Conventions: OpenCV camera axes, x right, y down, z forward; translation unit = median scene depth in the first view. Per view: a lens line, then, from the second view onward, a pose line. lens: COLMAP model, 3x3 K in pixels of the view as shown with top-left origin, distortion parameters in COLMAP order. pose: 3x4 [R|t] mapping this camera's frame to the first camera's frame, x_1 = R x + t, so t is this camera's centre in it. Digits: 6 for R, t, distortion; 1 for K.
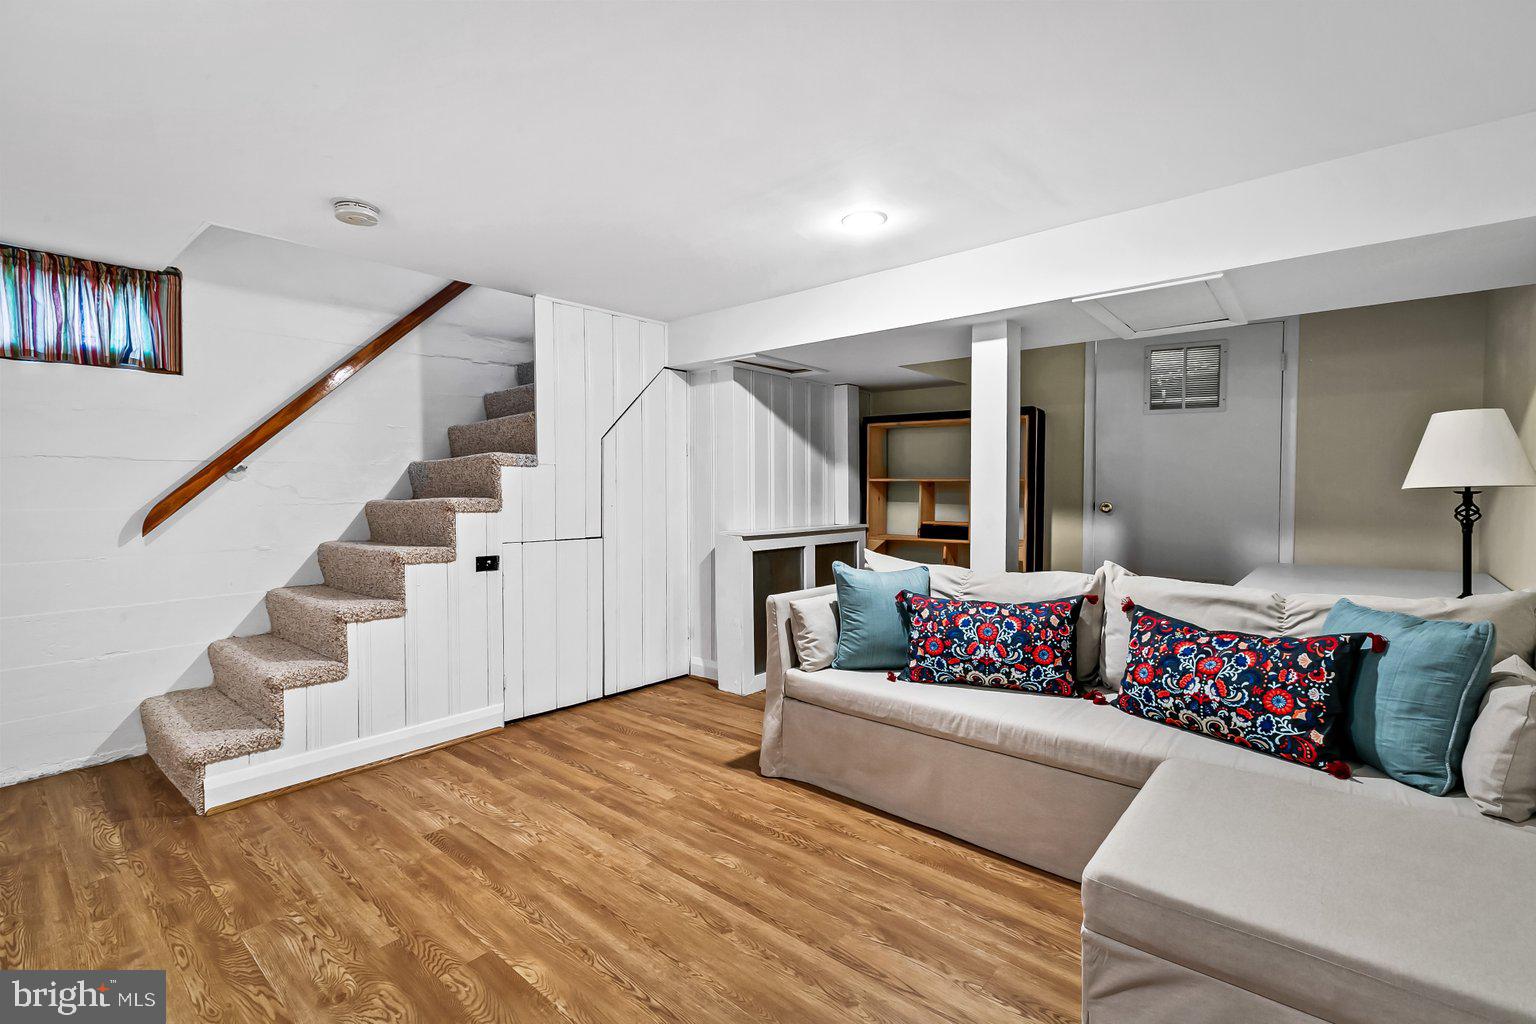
lens RADIAL K [[691.4, 0, 771.0], [0, 691.4, 506.4], [0, 0, 1]] dist [-0.002656, -0.000142]
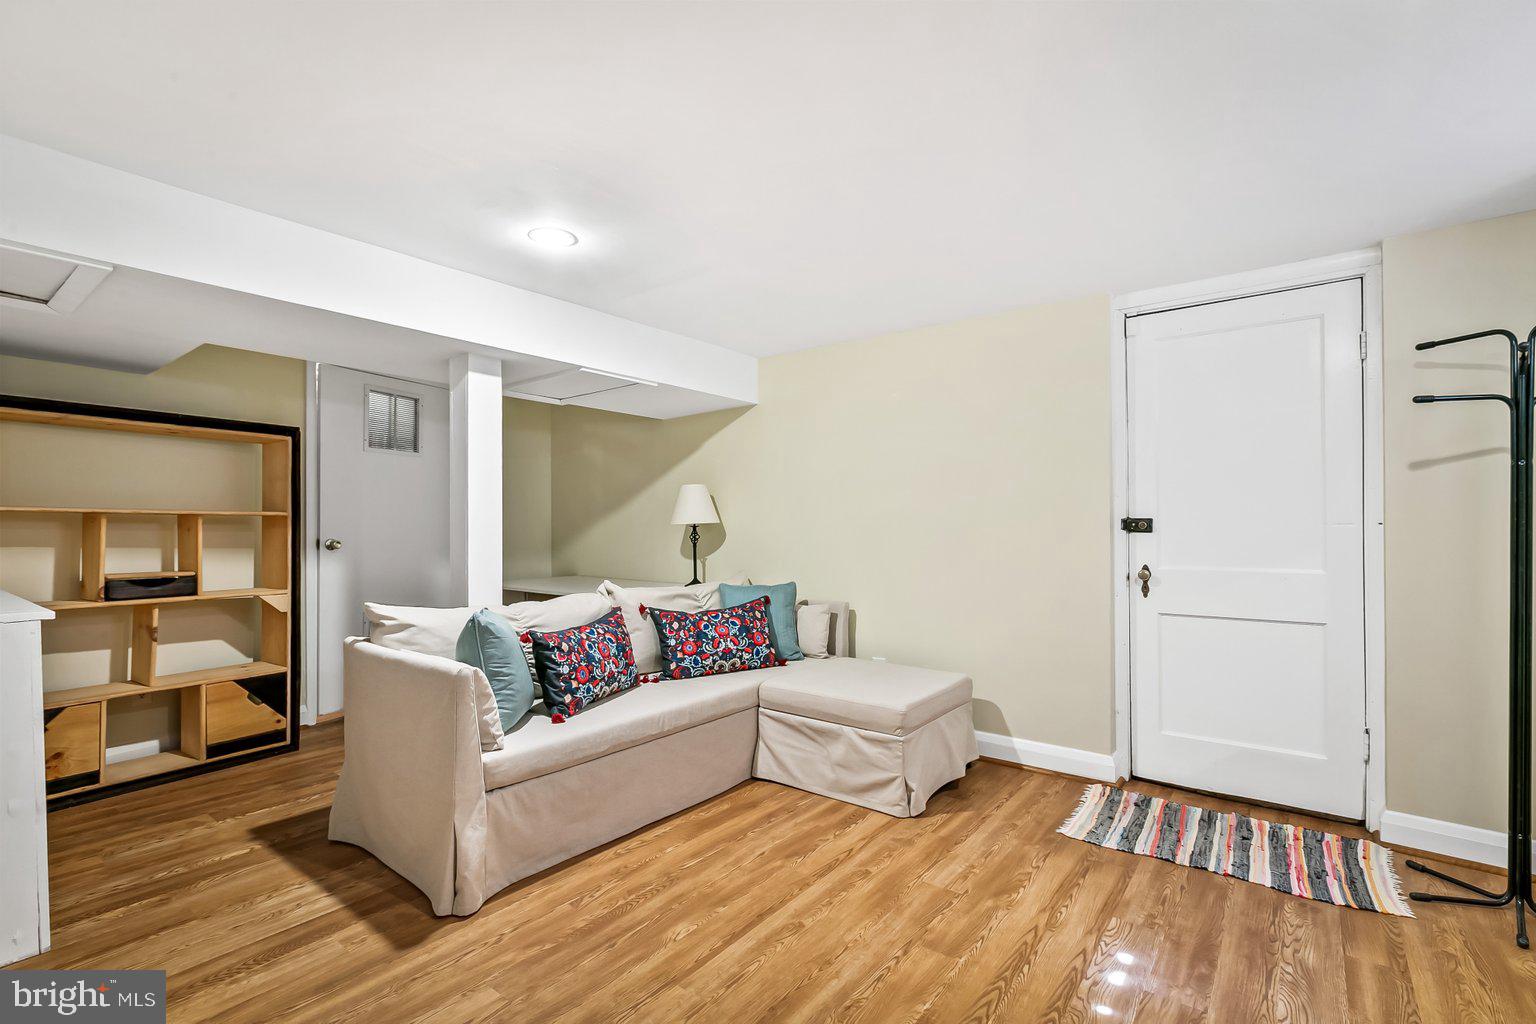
lens RADIAL K [[691.4, 0, 771.4], [0, 691.4, 522.4], [0, 0, 1]] dist [-0.002656, -0.000142]
pose [[-0.055055, 0.009266, 0.998440, -0.976941], [0.027973, 0.999579, -0.007734, -0.011798], [-0.998091, 0.027504, -0.055291, 0.917727]]
